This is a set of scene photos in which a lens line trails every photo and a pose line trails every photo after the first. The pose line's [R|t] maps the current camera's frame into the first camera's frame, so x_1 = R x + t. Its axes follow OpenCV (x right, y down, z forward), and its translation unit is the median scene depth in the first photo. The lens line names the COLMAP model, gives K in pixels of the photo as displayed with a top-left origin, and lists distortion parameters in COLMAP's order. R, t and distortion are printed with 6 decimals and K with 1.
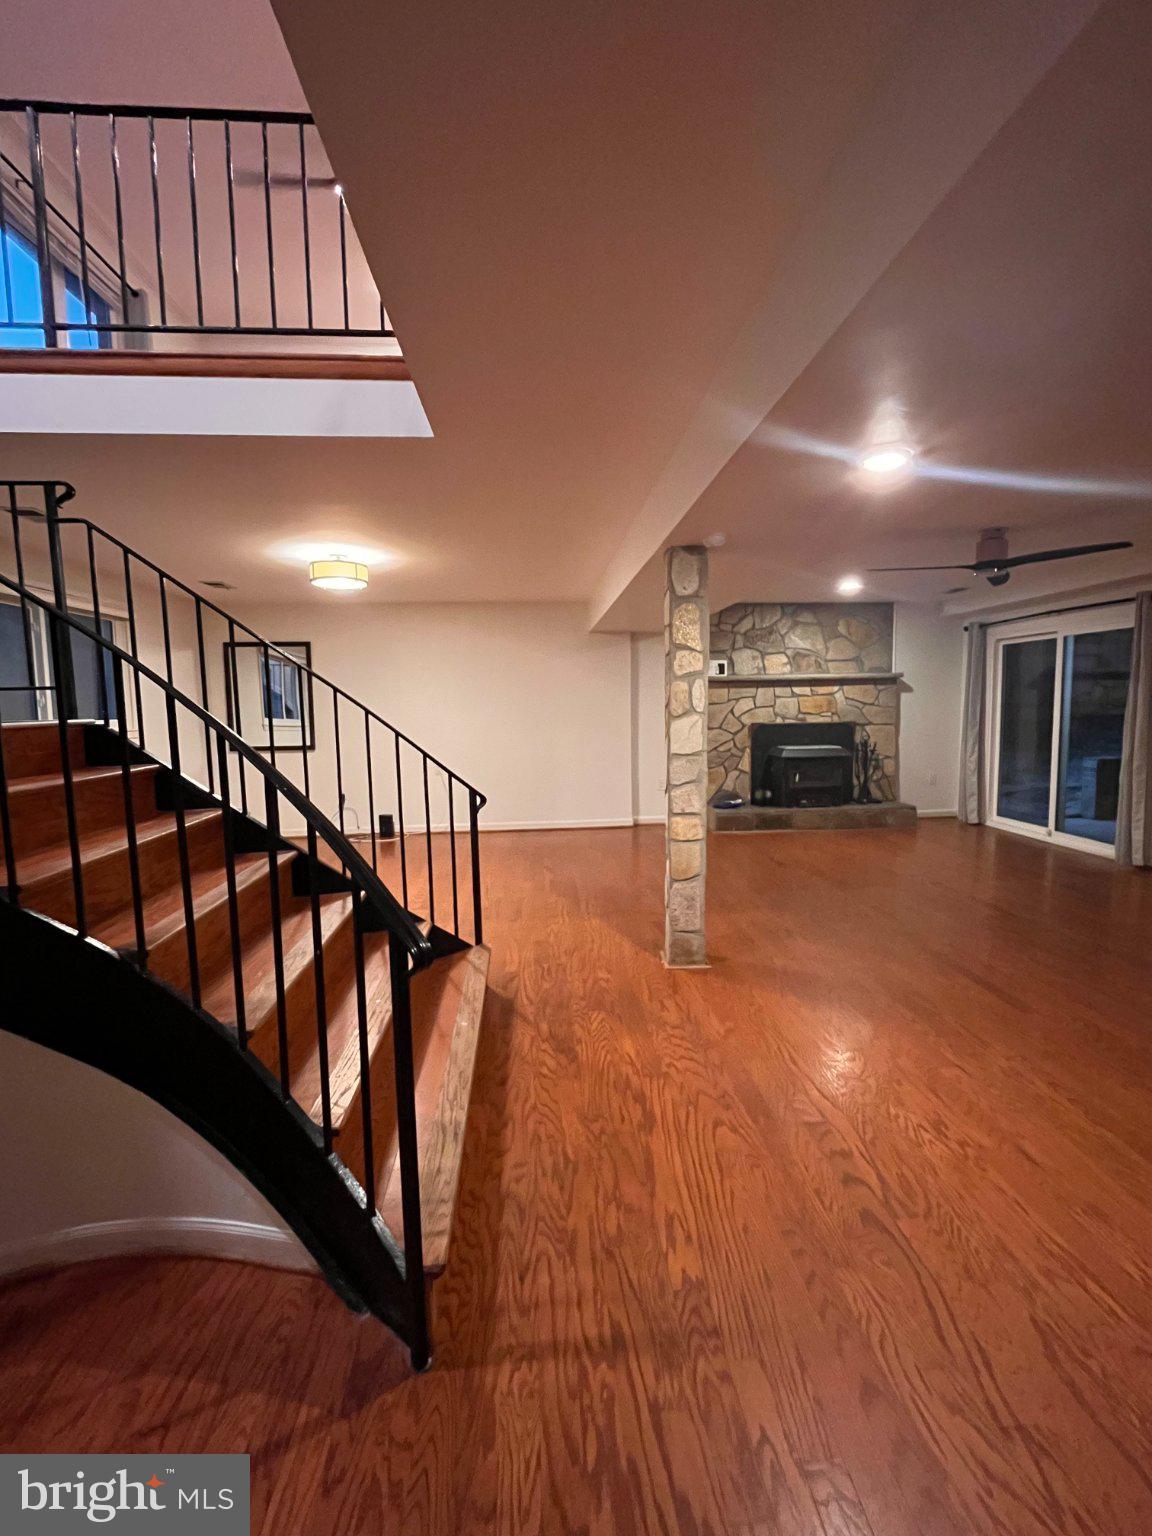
lens RADIAL K [[629.5, 0, 577.6], [0, 629.5, 766.7], [0, 0, 1]] dist [0.009124, -0.000244]
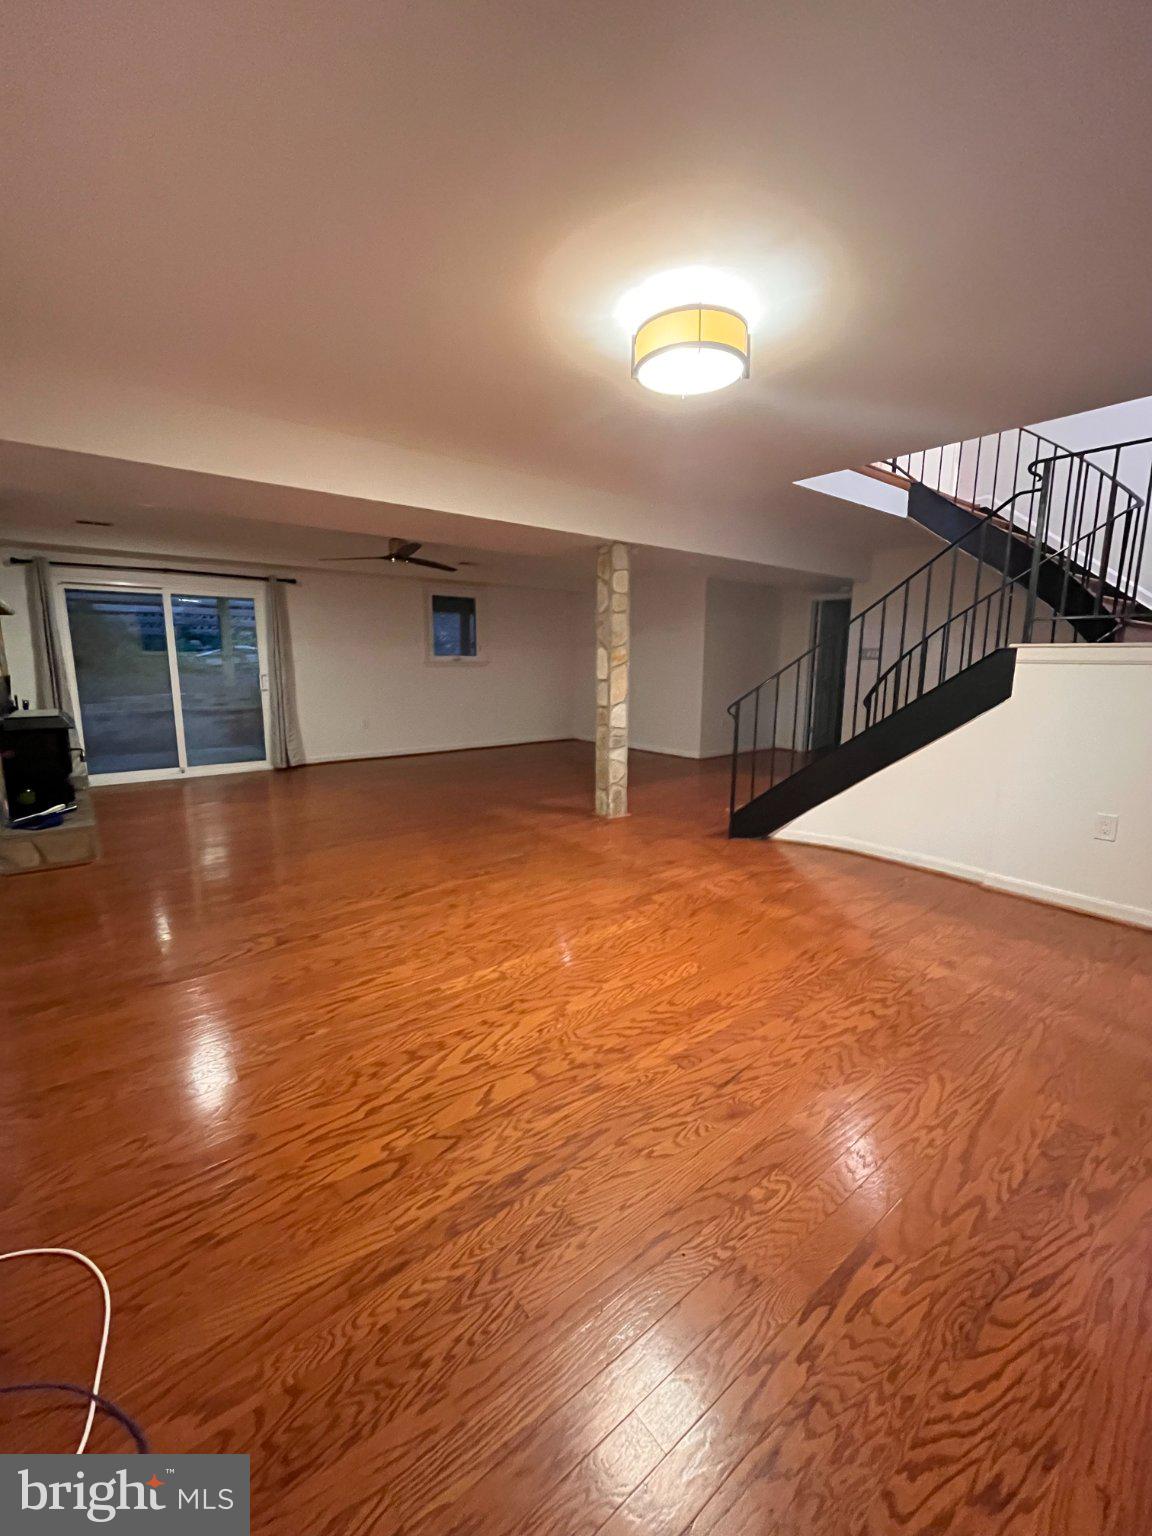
lens RADIAL K [[629.5, 0, 574.8], [0, 629.5, 764.3], [0, 0, 1]] dist [0.009124, -0.000244]
pose [[-0.561019, -0.123492, 0.818540, -0.586360], [0.079002, 0.976310, 0.201441, -0.079709], [-0.824025, 0.177678, -0.537972, 1.040056]]
